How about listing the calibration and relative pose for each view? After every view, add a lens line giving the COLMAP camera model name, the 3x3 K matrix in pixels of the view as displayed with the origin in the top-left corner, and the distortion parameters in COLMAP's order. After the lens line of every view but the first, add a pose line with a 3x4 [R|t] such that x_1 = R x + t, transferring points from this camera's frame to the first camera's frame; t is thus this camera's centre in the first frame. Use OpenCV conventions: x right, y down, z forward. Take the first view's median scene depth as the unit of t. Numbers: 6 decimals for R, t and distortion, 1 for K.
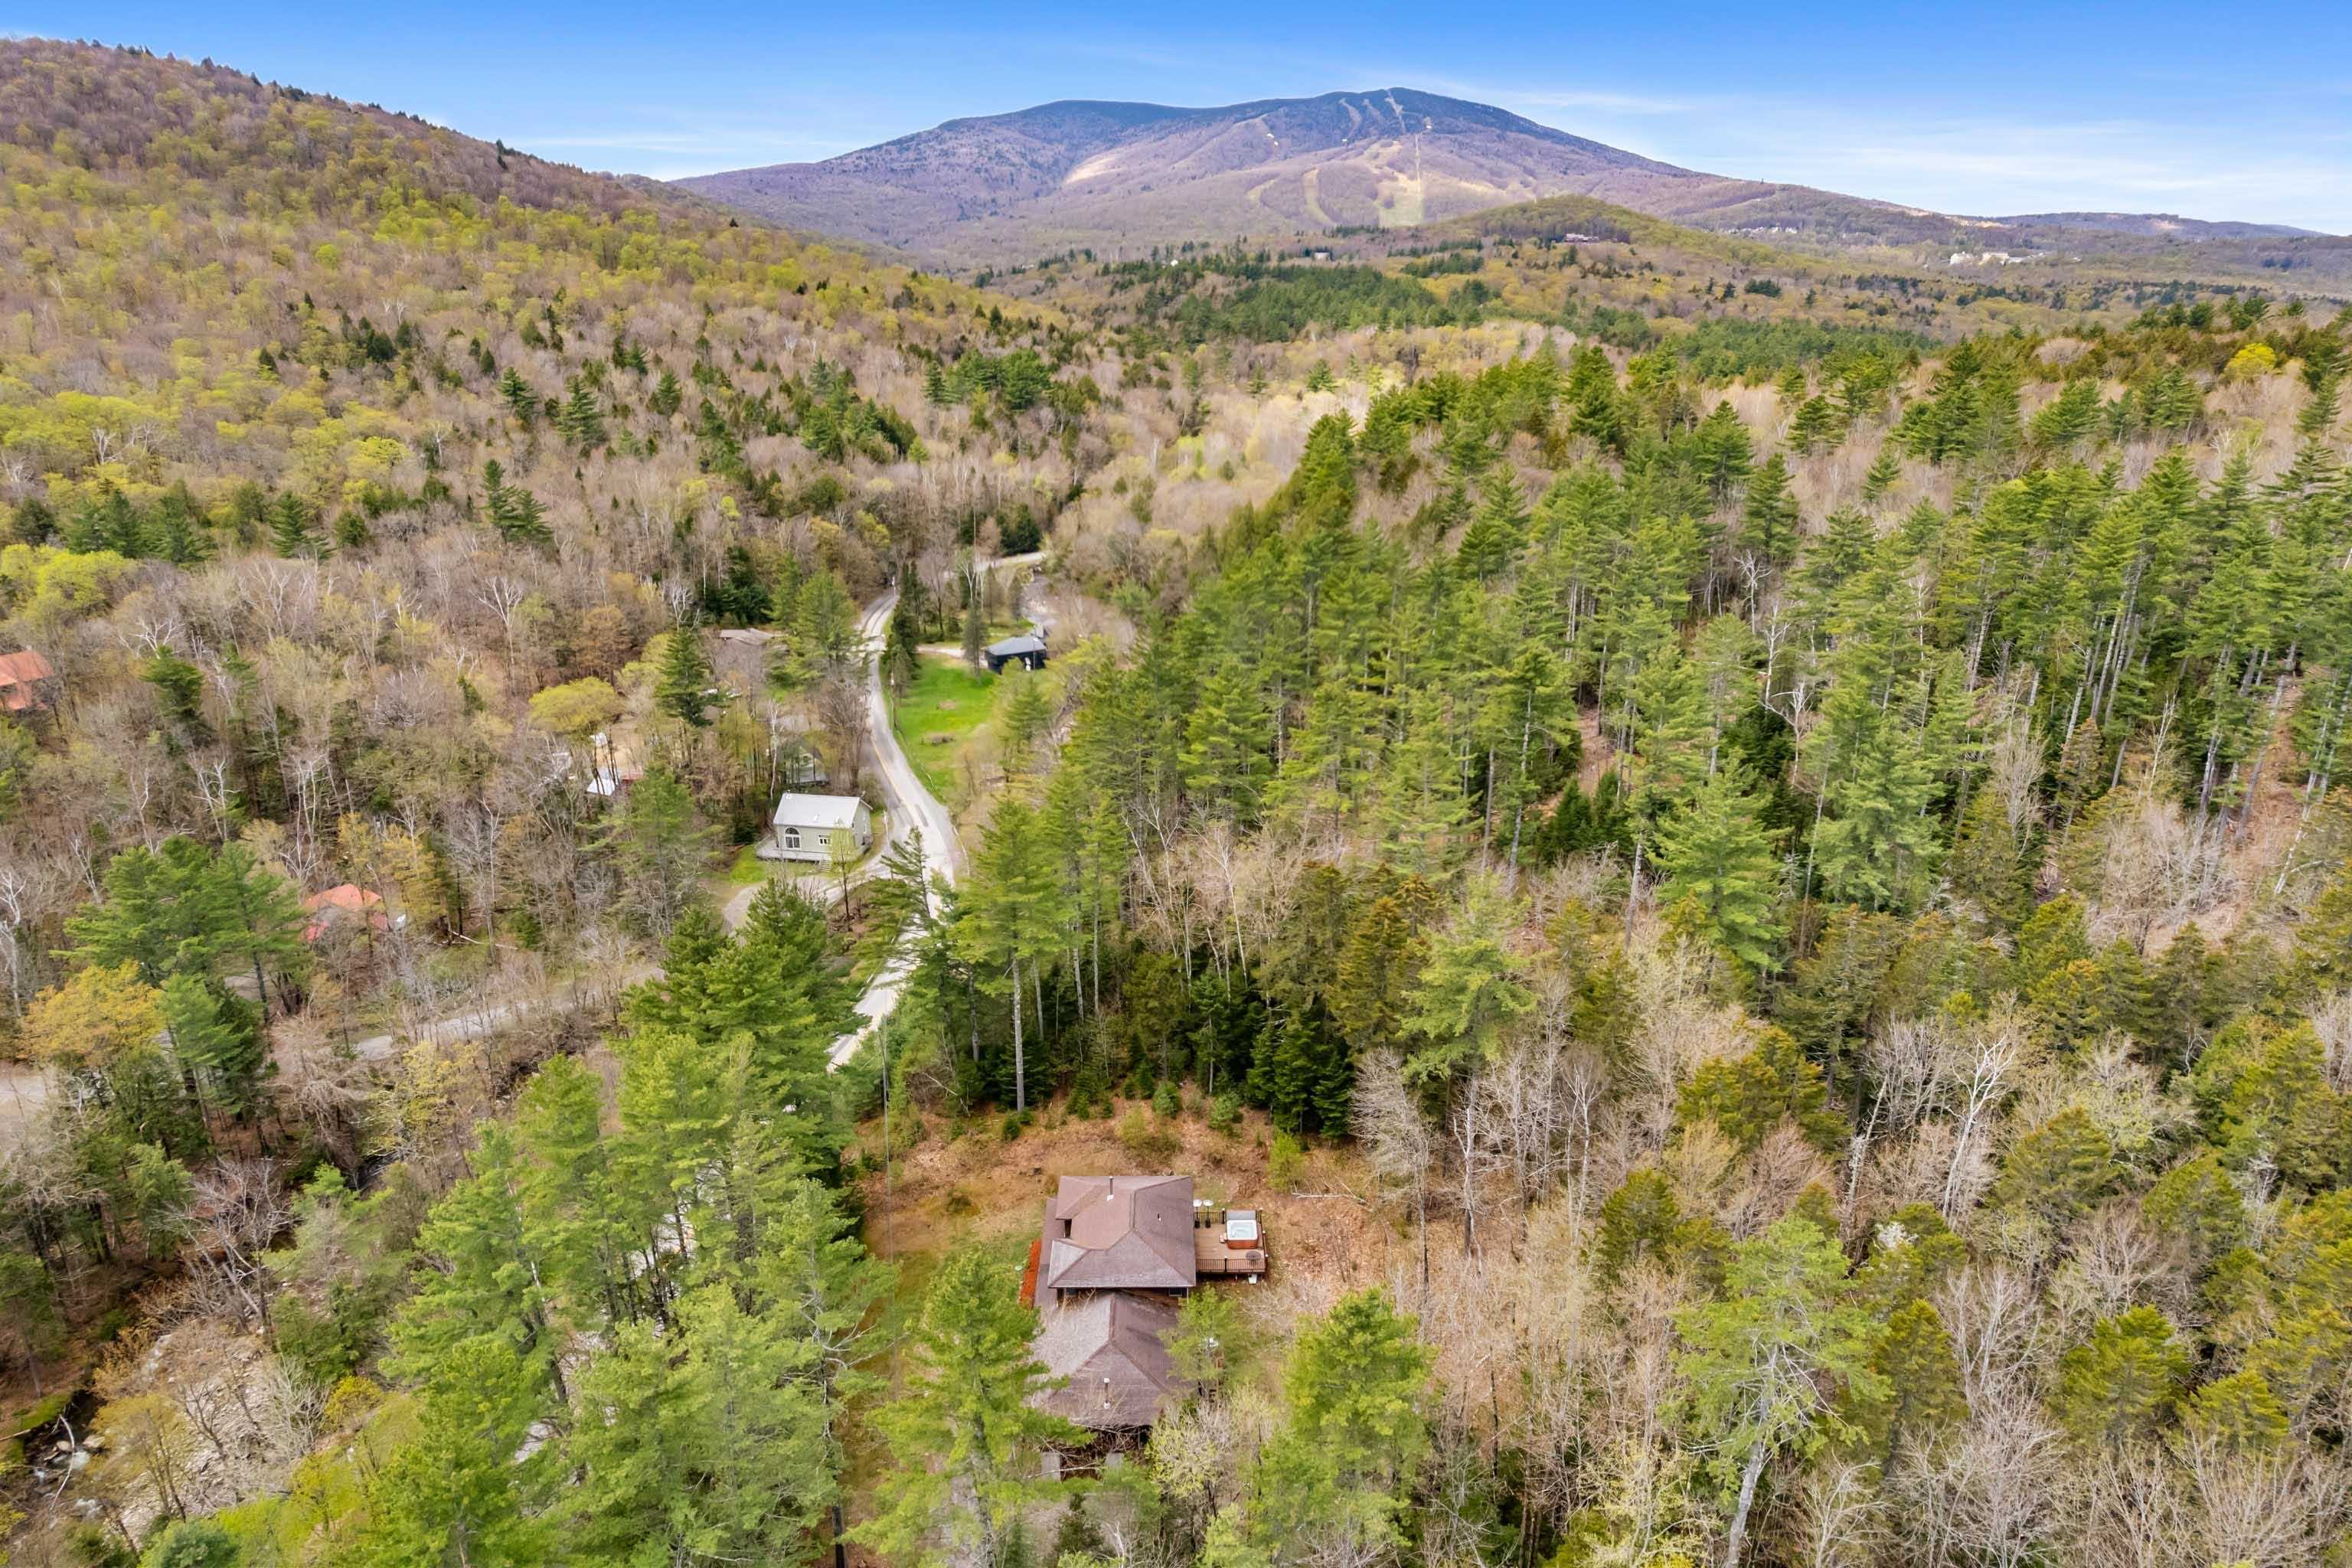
lens RADIAL K [[1605.5, 0, 1190.1], [0, 1605.5, 788.6], [0, 0, 1]] dist [-0.080051, 0.104162]
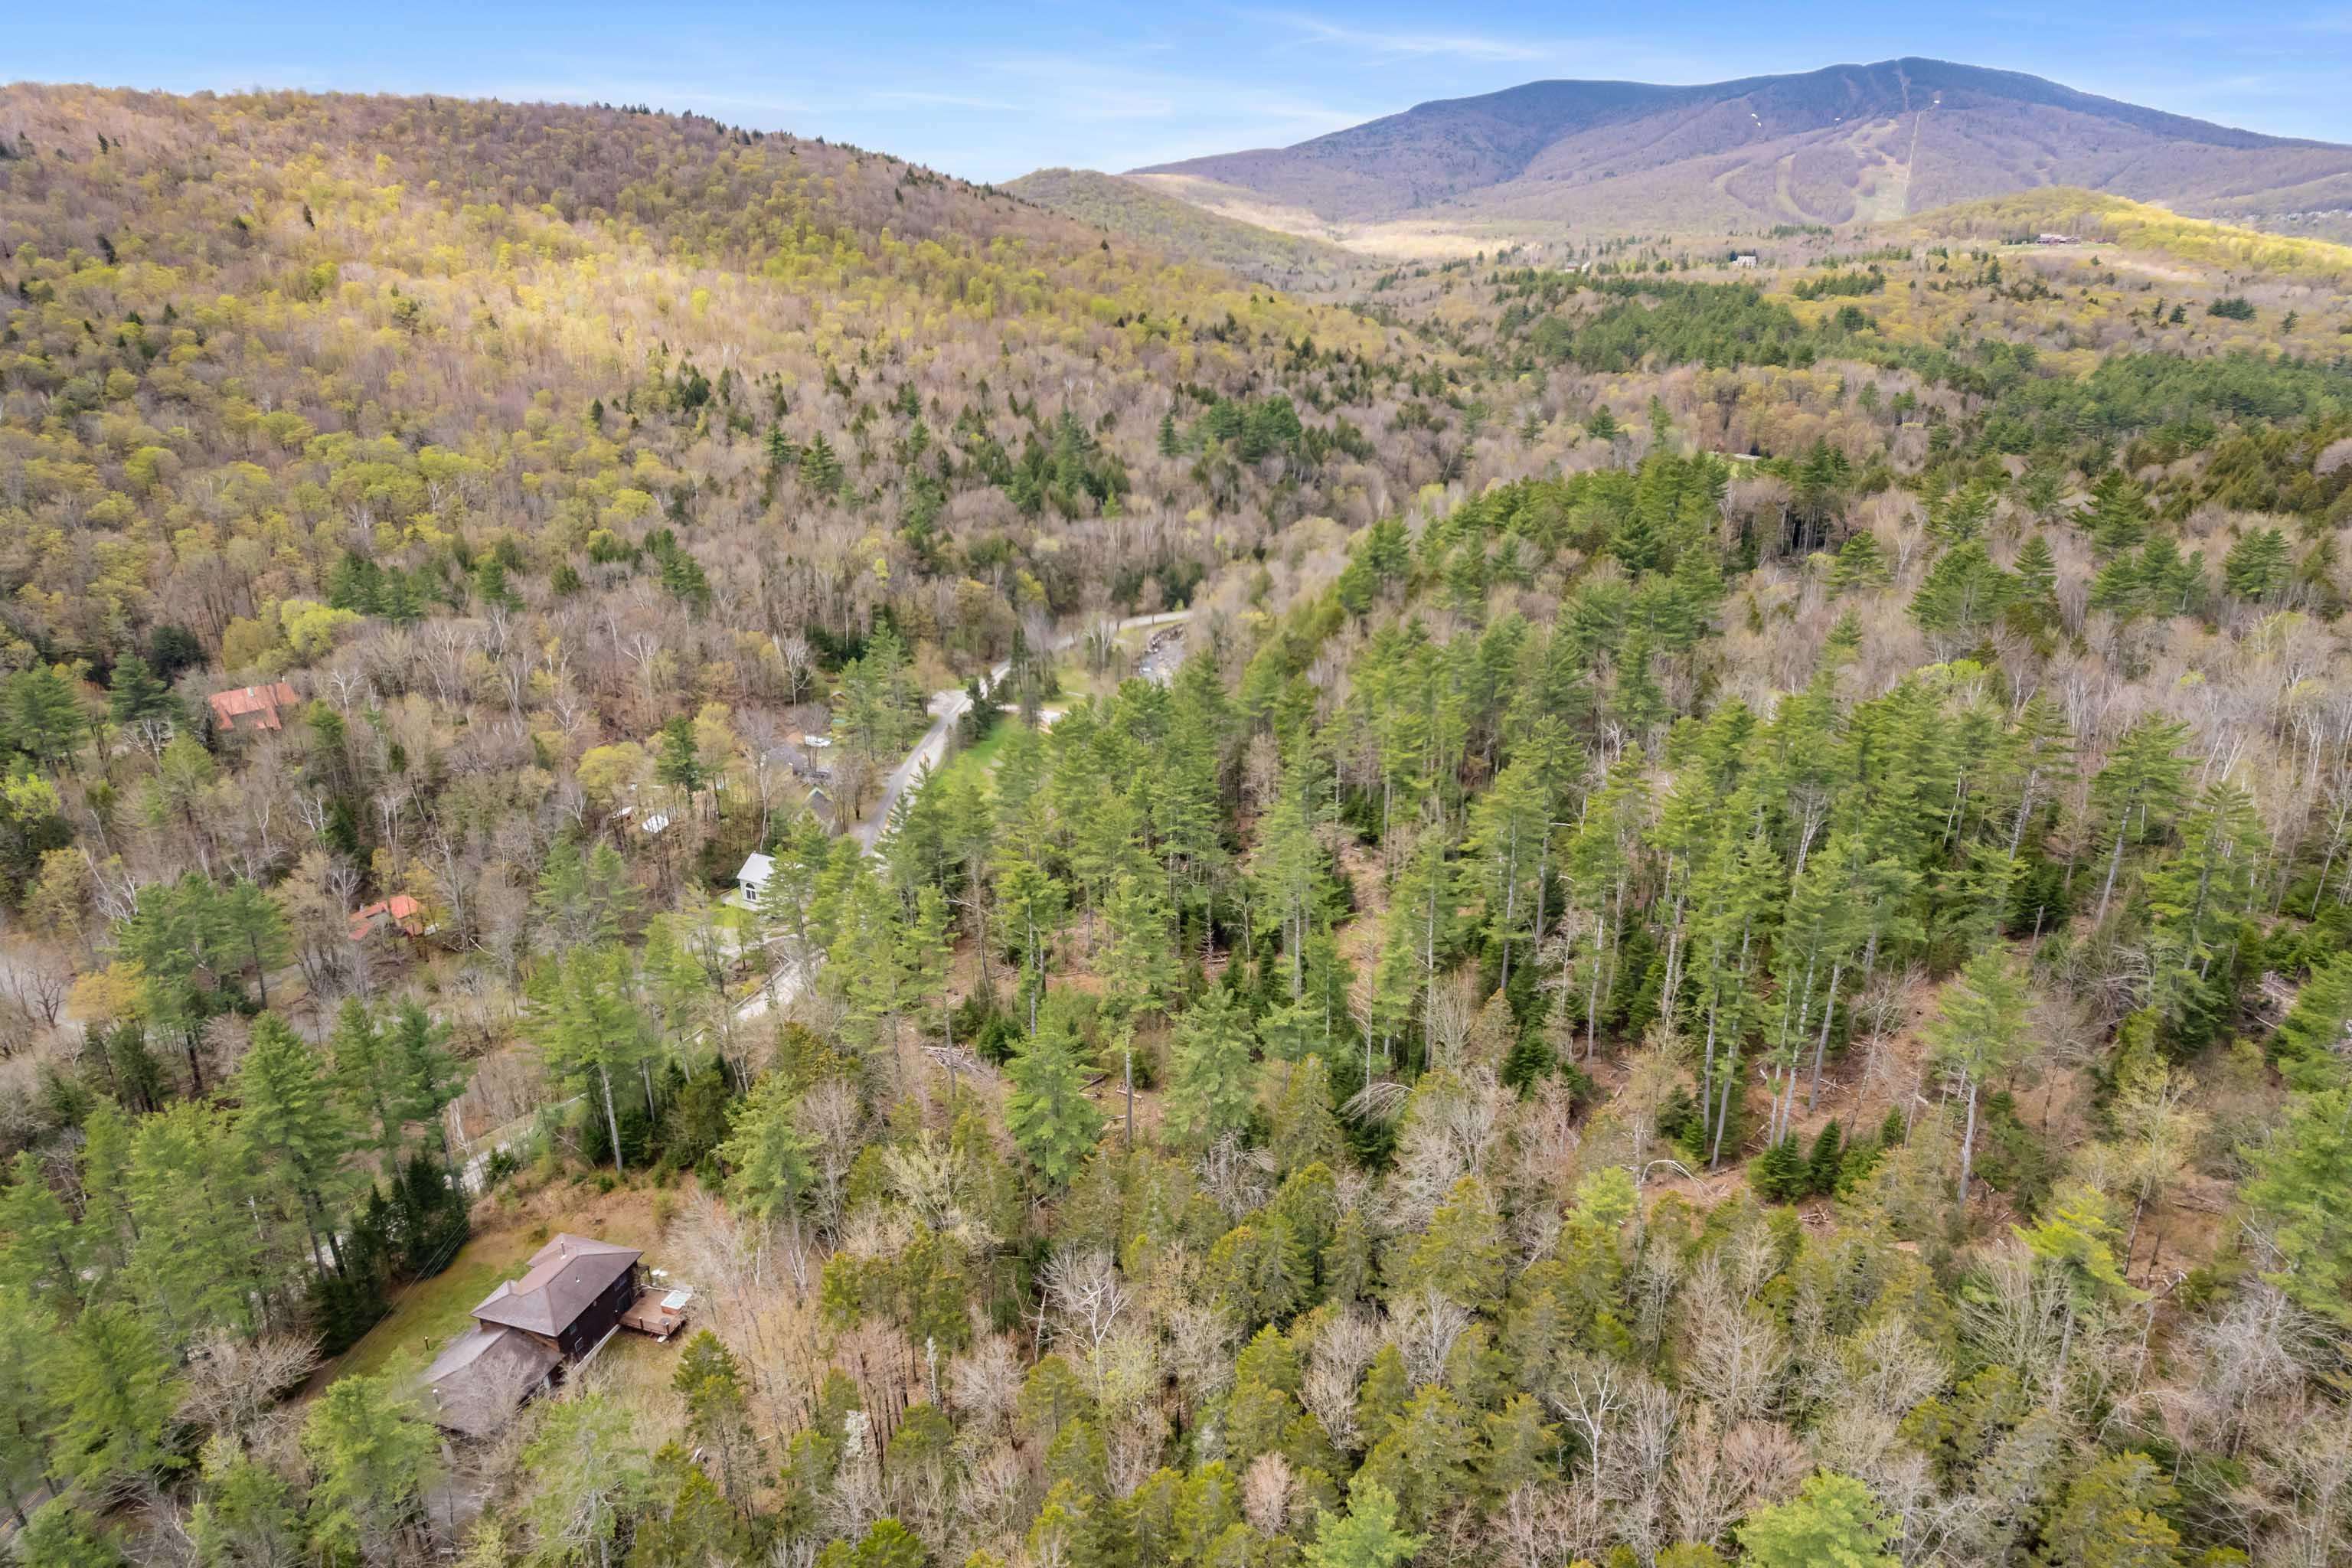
lens RADIAL K [[1605.5, 0, 1190.1], [0, 1605.5, 788.6], [0, 0, 1]] dist [-0.080051, 0.104162]
pose [[0.953339, 0.101787, -0.284224, 0.114007], [-0.095569, 0.994782, 0.035700, -0.033998], [0.286375, -0.006871, 0.958093, -0.021094]]
